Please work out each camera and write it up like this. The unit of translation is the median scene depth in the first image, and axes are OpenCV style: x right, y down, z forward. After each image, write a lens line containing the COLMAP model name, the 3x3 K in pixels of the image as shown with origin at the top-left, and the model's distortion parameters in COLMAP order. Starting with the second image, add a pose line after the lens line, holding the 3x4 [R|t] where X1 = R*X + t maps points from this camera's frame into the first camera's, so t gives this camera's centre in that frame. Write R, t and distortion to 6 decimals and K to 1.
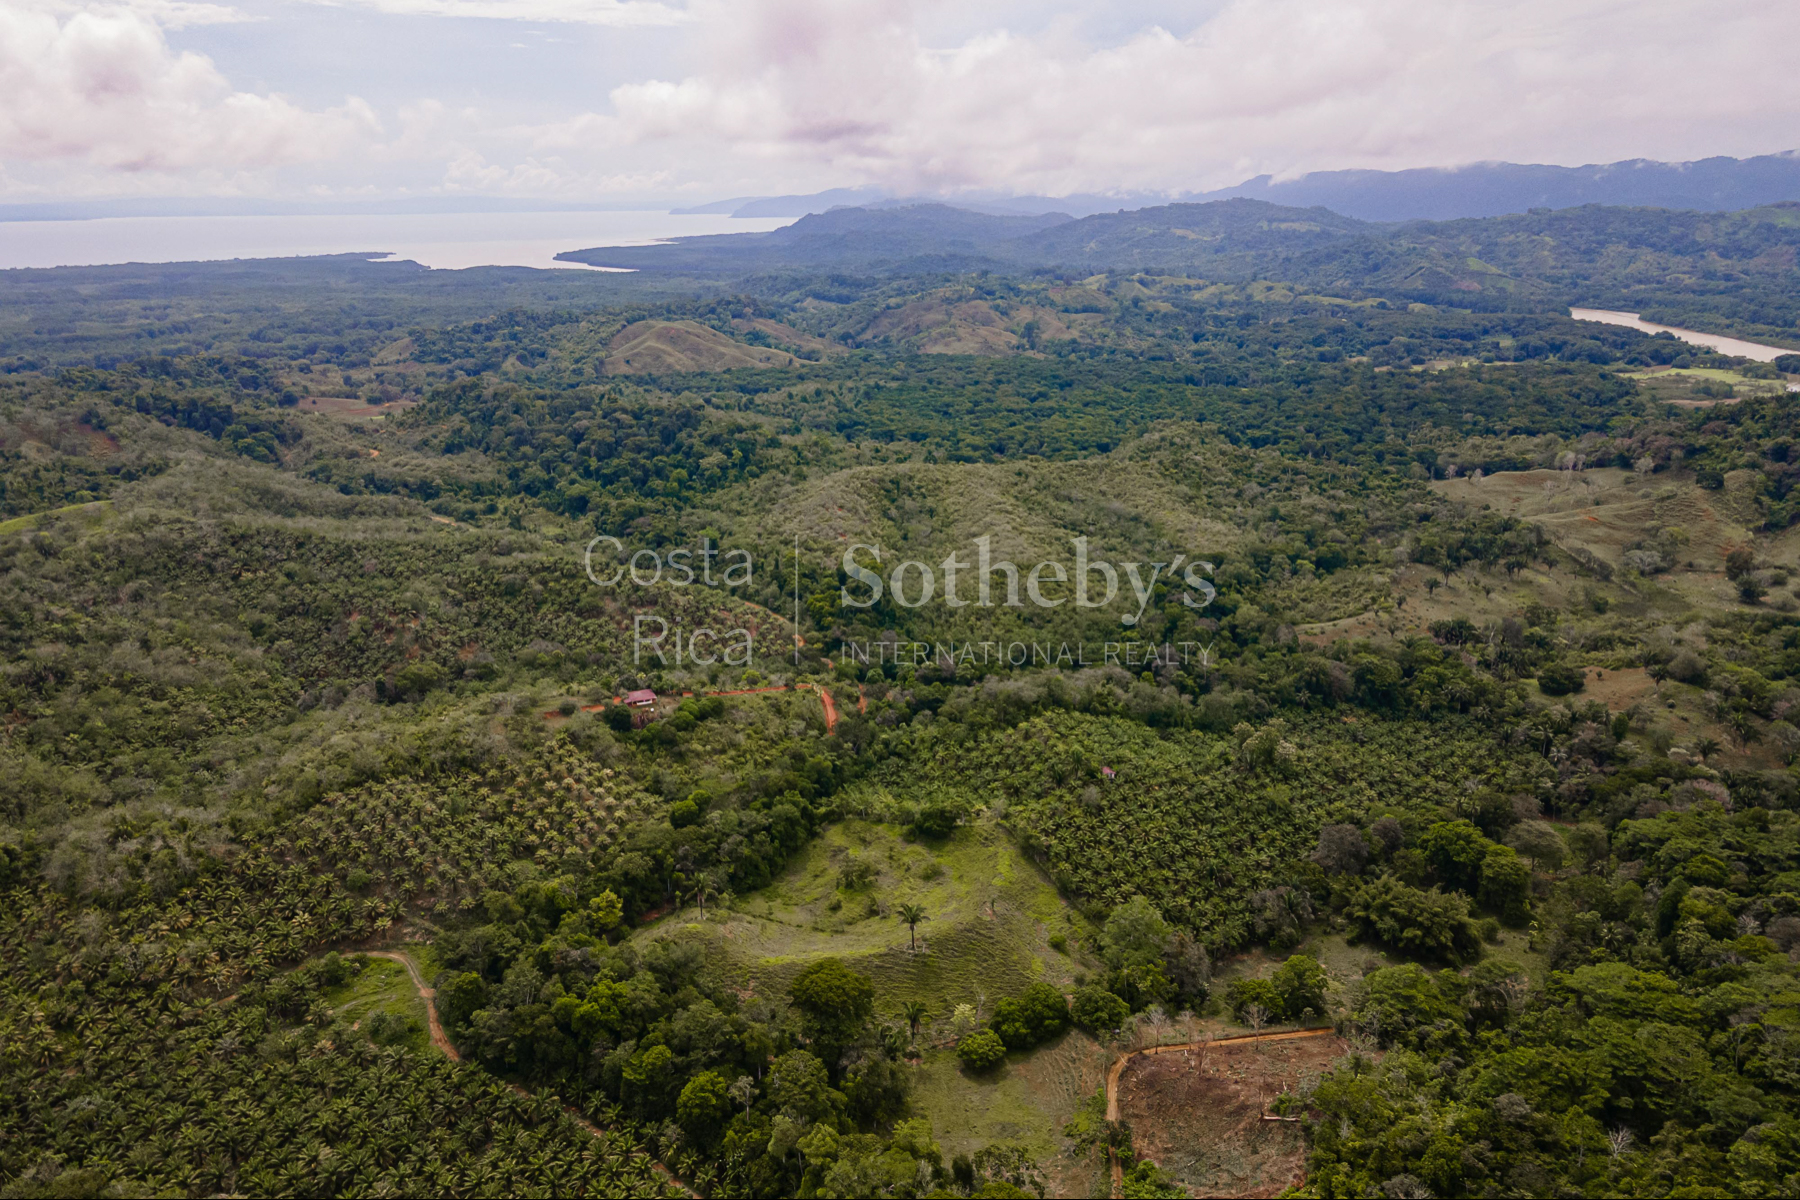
lens RADIAL K [[1304.6, 0, 895.2], [0, 1304.6, 601.9], [0, 0, 1]] dist [0.026074, 0.022571]
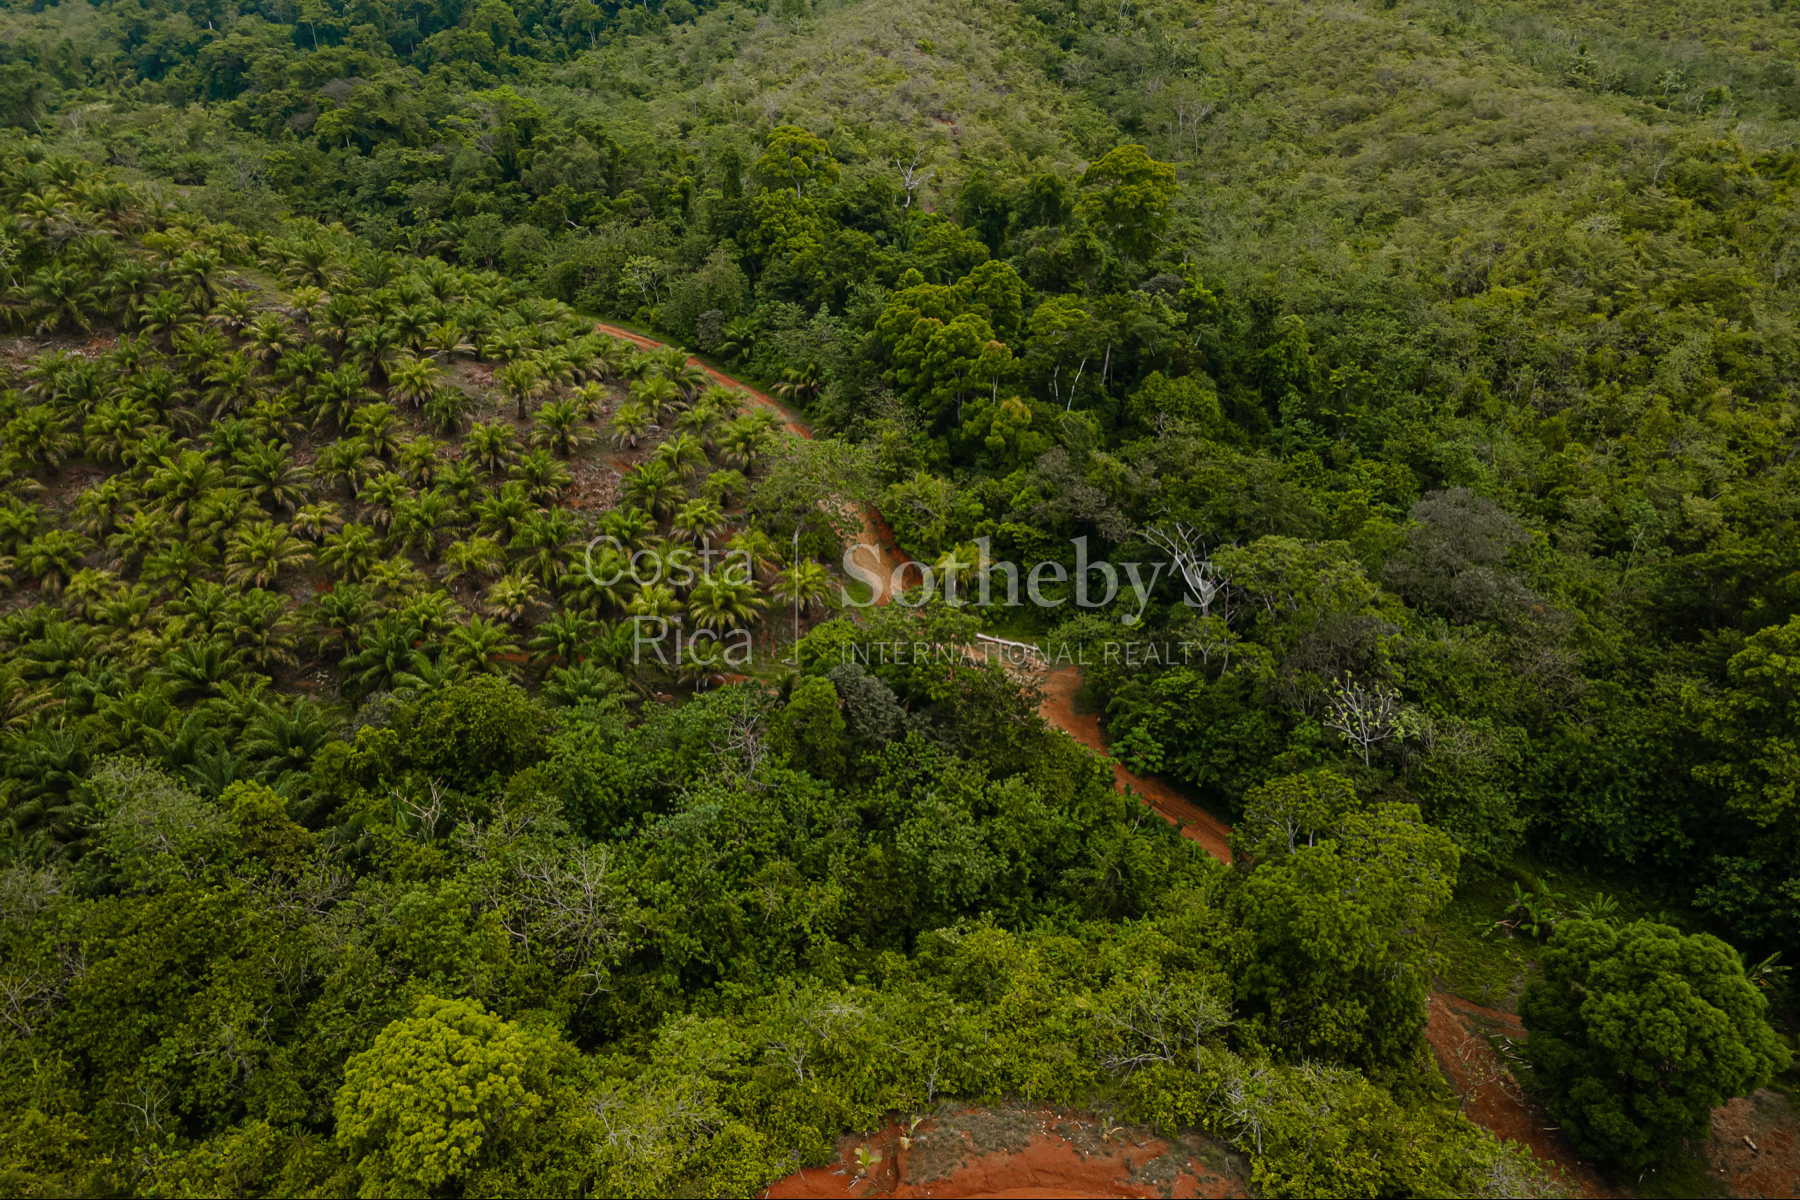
lens RADIAL K [[1304.6, 0, 895.2], [0, 1304.6, 601.9], [0, 0, 1]] dist [0.026074, 0.022571]
pose [[0.999896, -0.005045, 0.013477, -0.064639], [0.002383, 0.981651, 0.190670, 0.004409], [-0.014192, -0.190618, 0.981562, 0.753737]]
